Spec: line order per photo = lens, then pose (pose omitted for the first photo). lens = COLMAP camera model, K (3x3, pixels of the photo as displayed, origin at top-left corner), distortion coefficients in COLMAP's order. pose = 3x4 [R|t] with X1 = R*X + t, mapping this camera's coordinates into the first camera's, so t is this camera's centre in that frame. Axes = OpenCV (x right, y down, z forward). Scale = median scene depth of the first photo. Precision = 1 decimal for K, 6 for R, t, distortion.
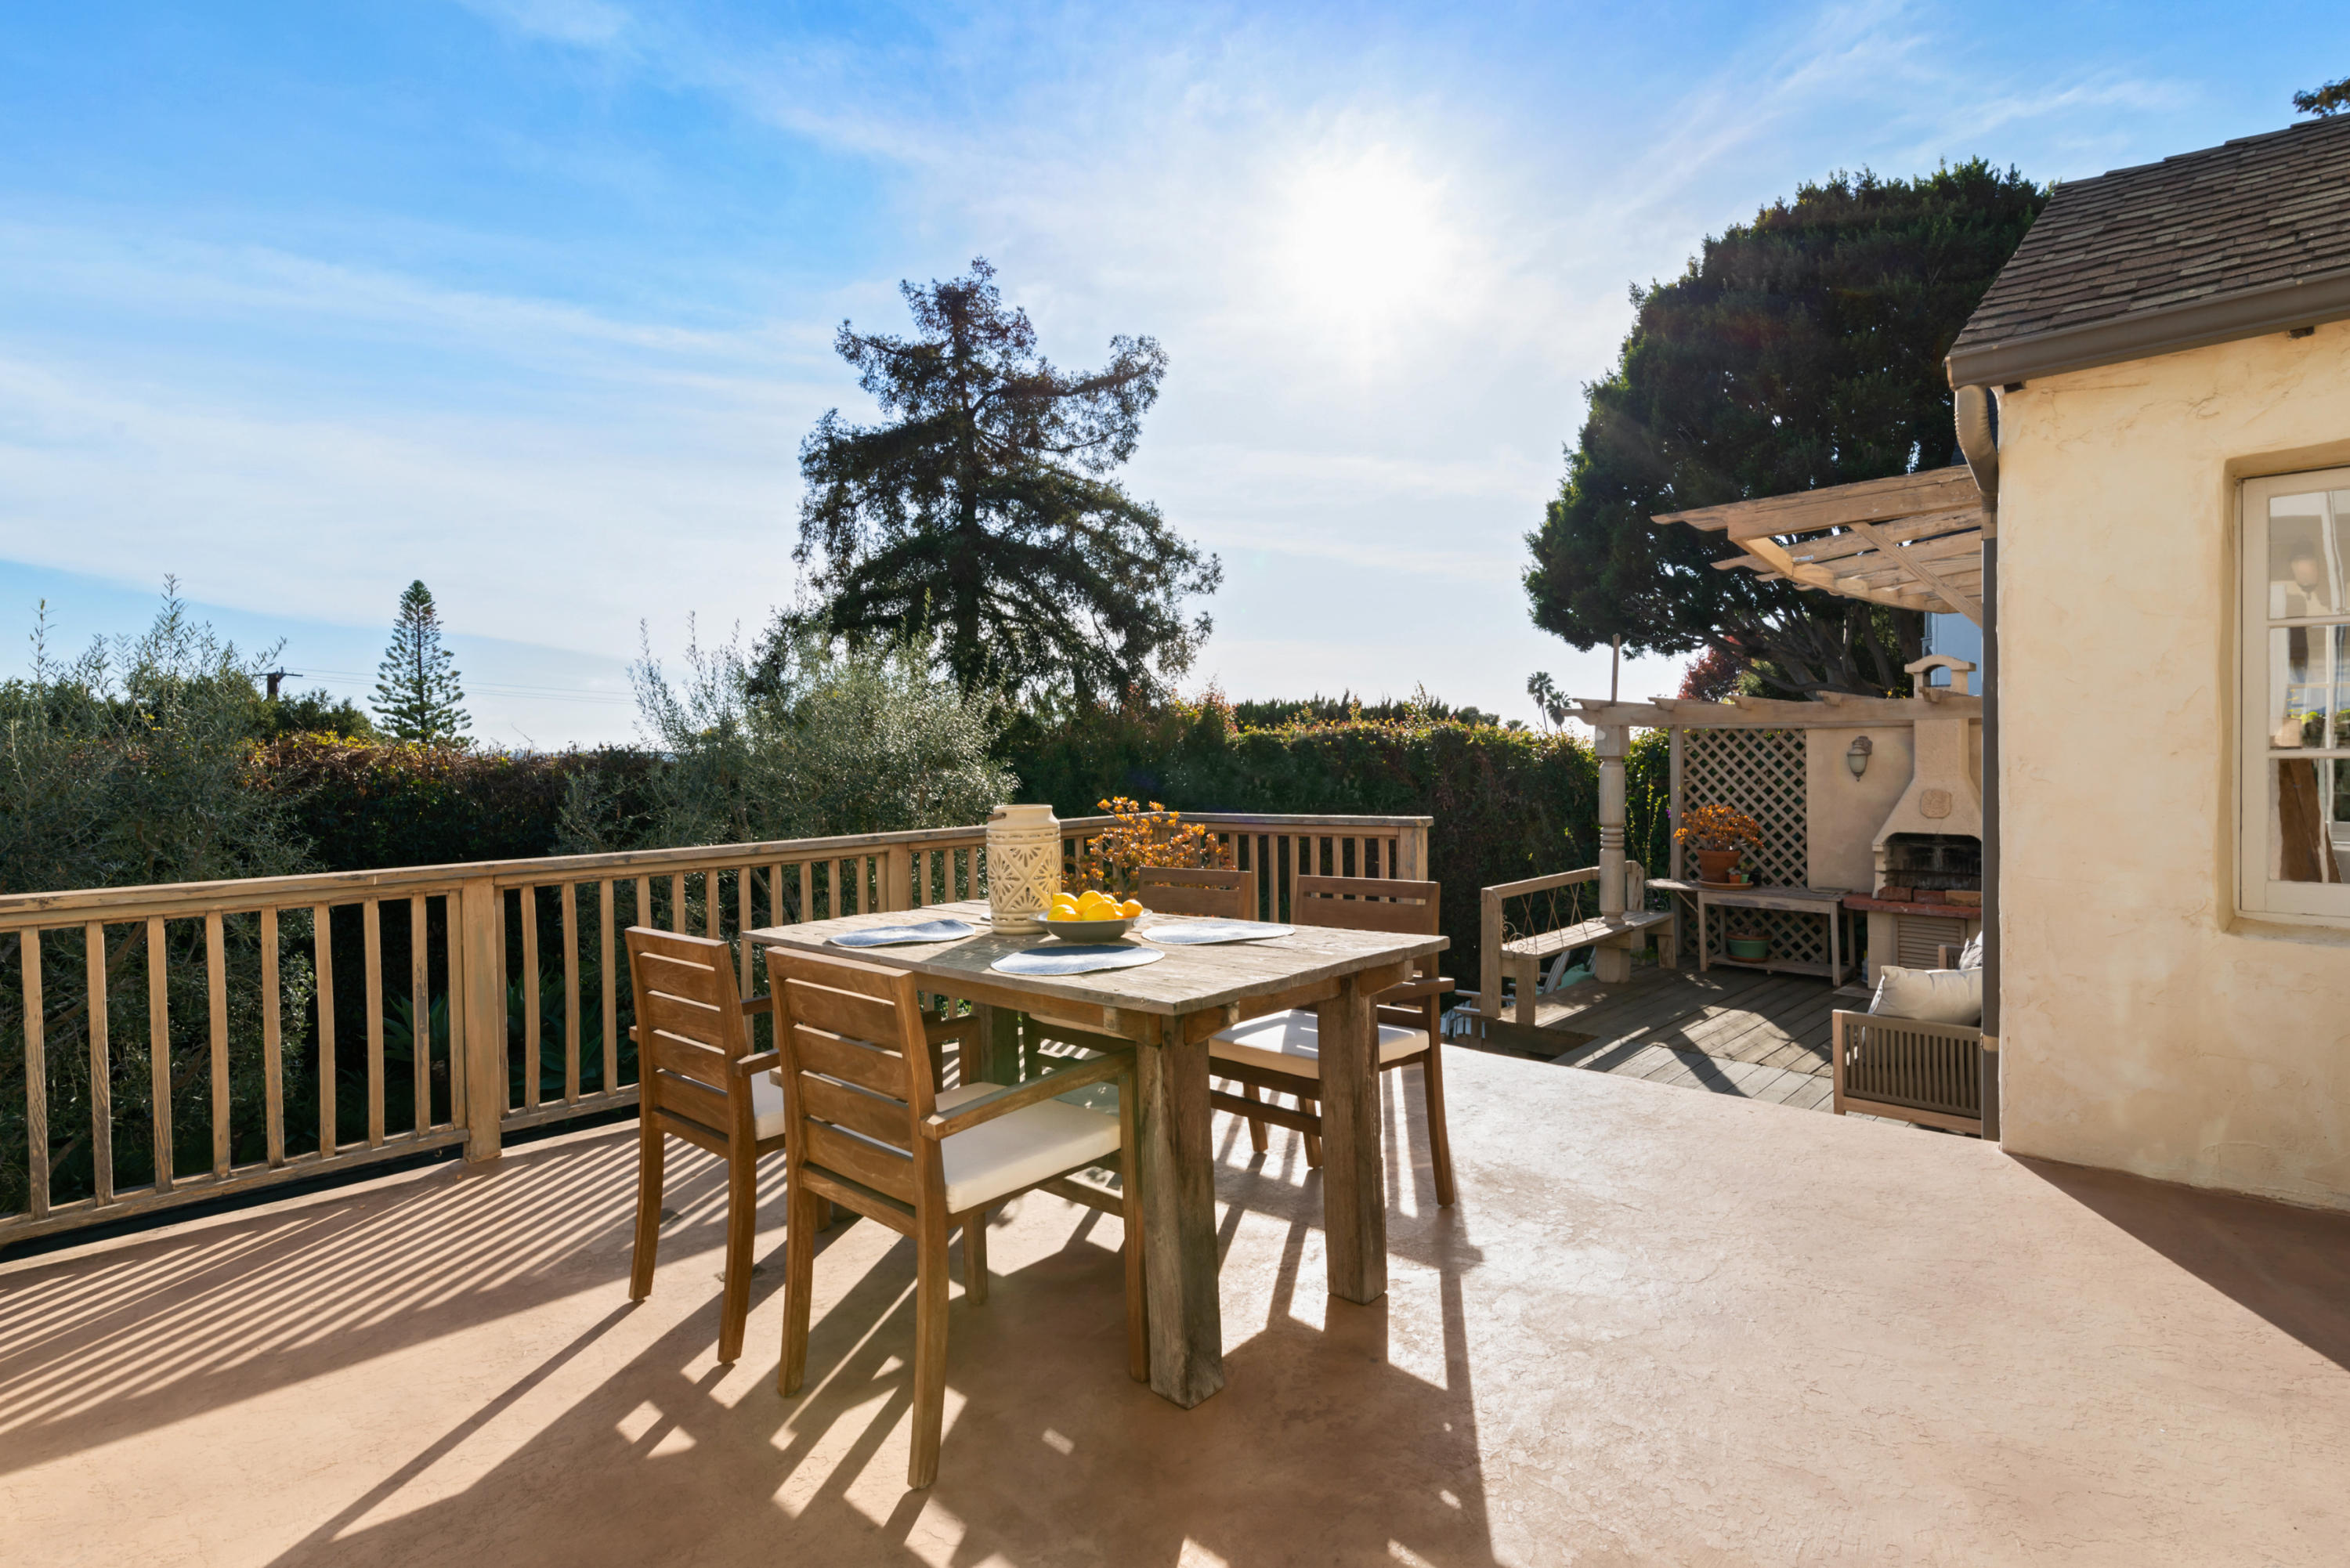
lens RADIAL K [[1171.6, 0, 1205.9], [0, 1171.6, 748.8], [0, 0, 1]] dist [-0.002108, -0.000729]
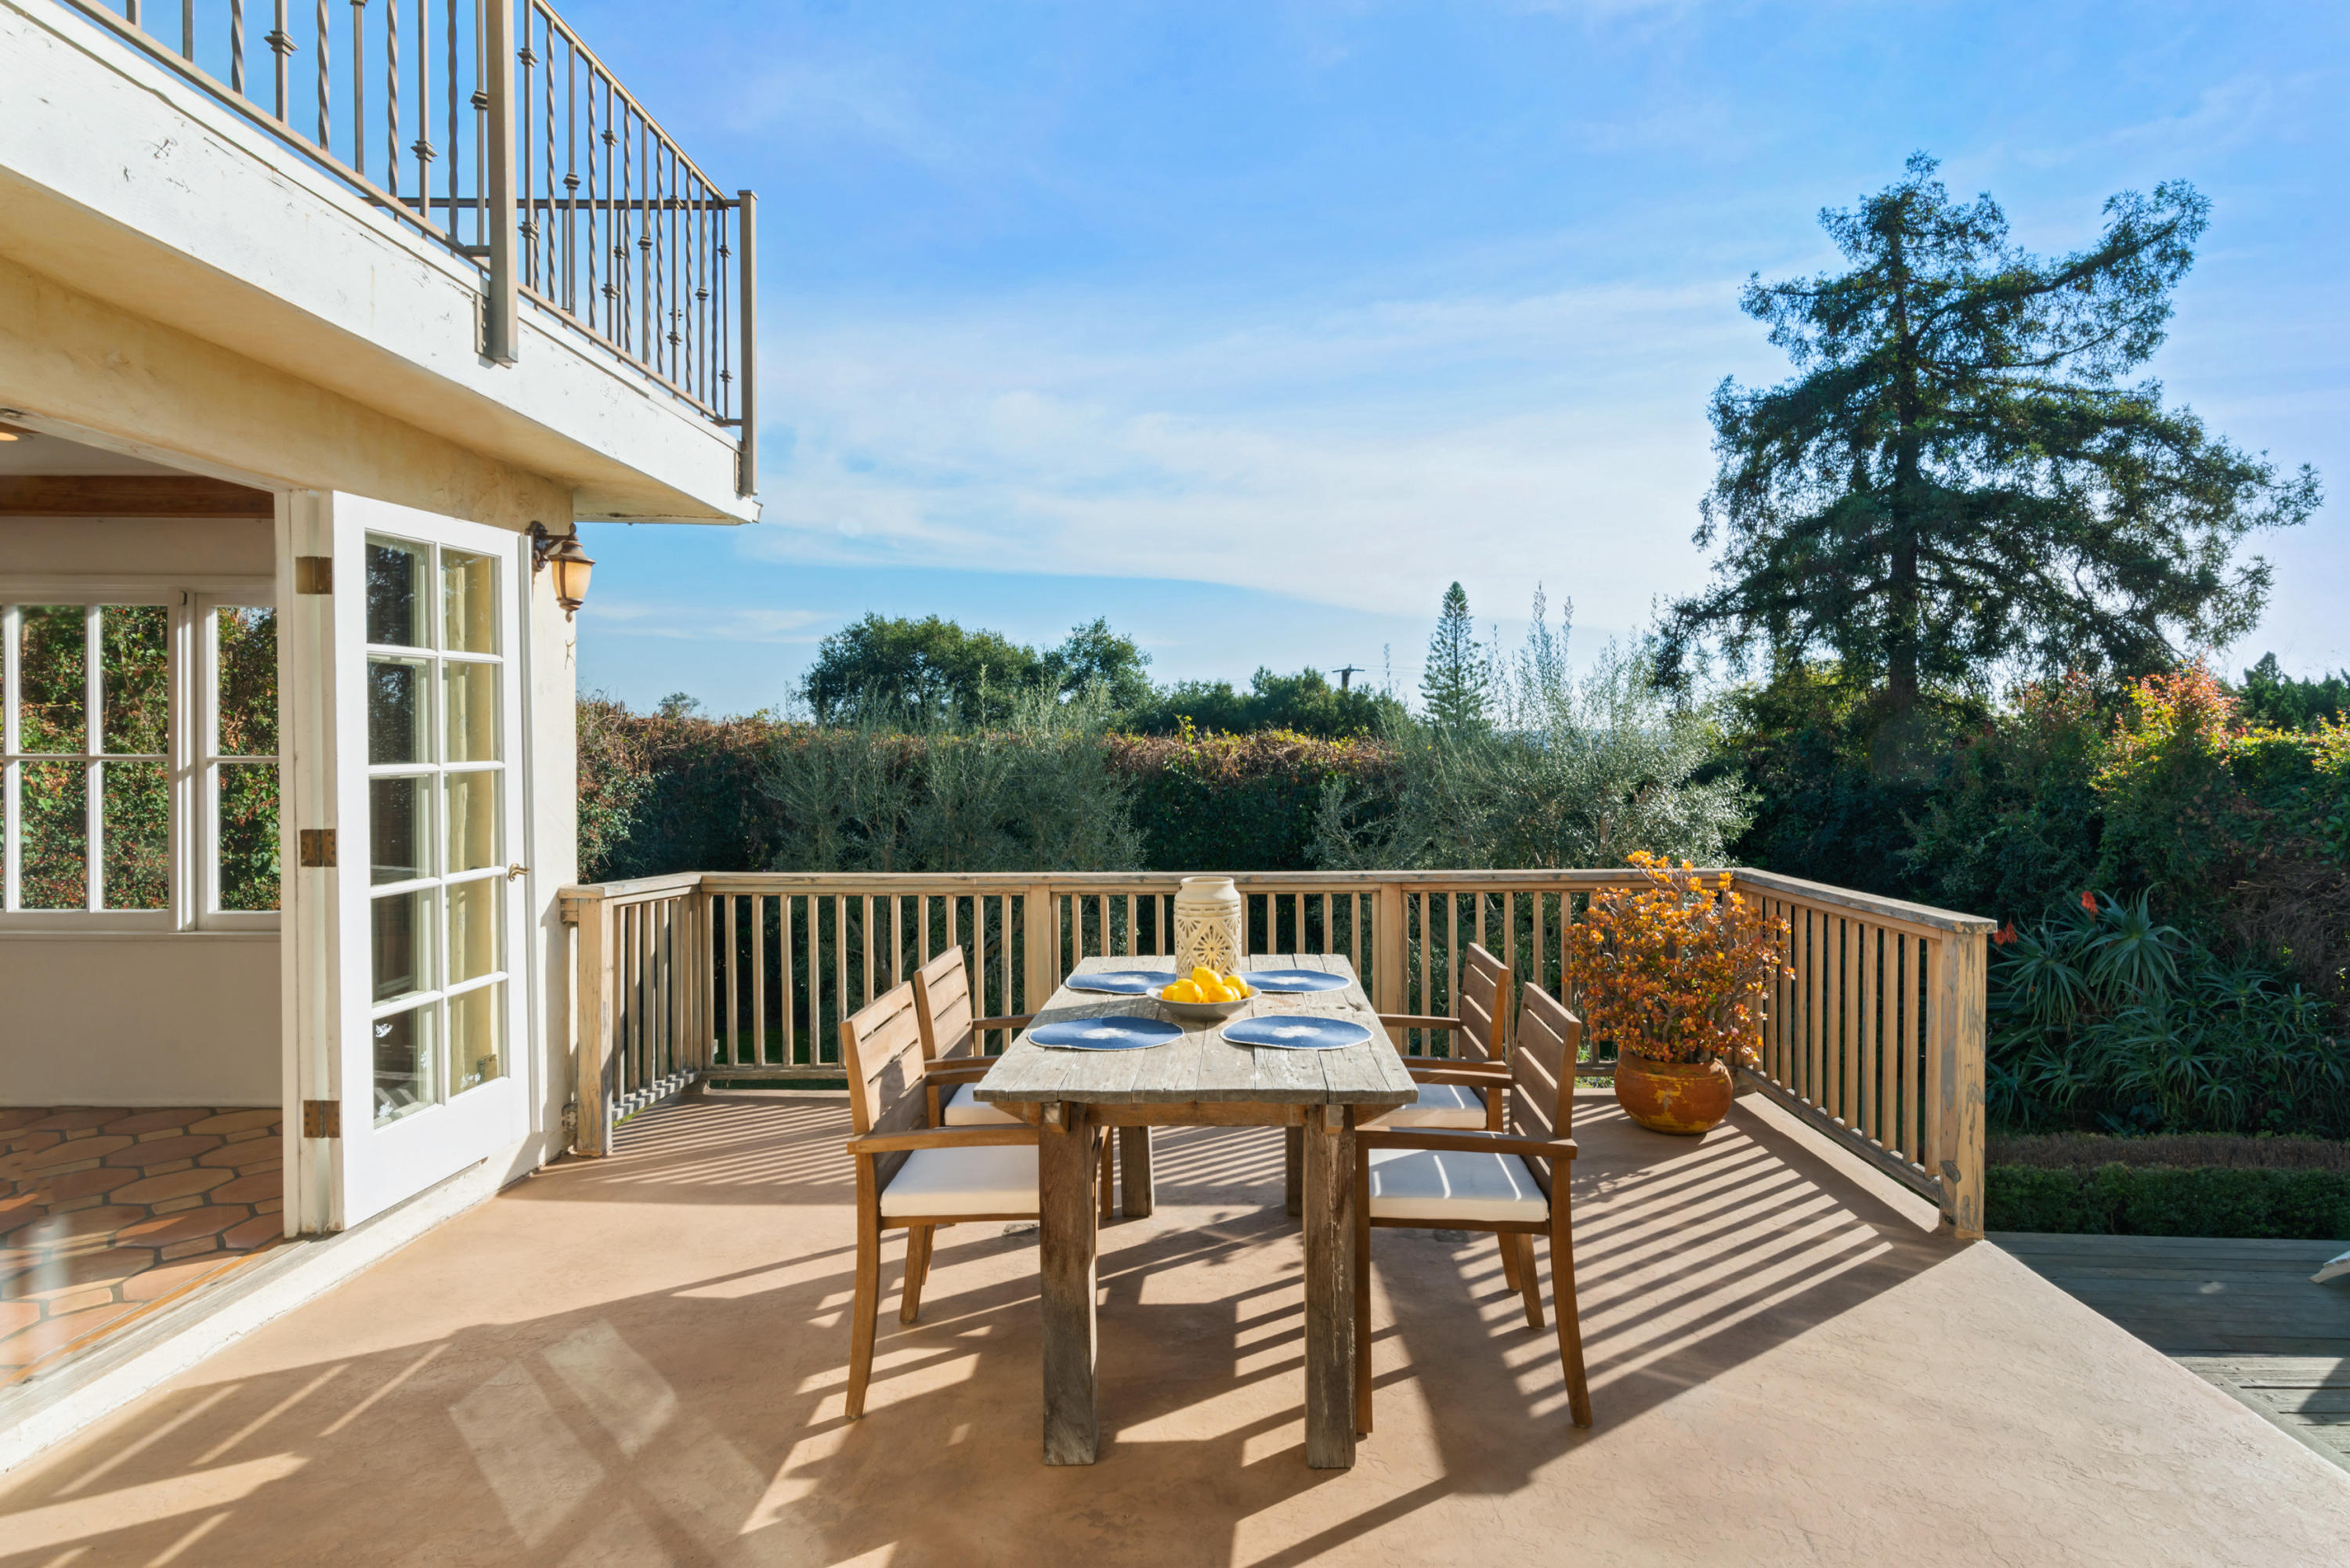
lens RADIAL K [[1210.0, 0, 1175.2], [0, 1210.0, 735.4], [0, 0, 1]] dist [-0.000269, -0.000450]
pose [[0.663713, 0.007873, -0.747946, 0.099076], [-0.001829, 0.999959, 0.008903, -0.014009], [0.747985, -0.004541, 0.663700, 0.037498]]
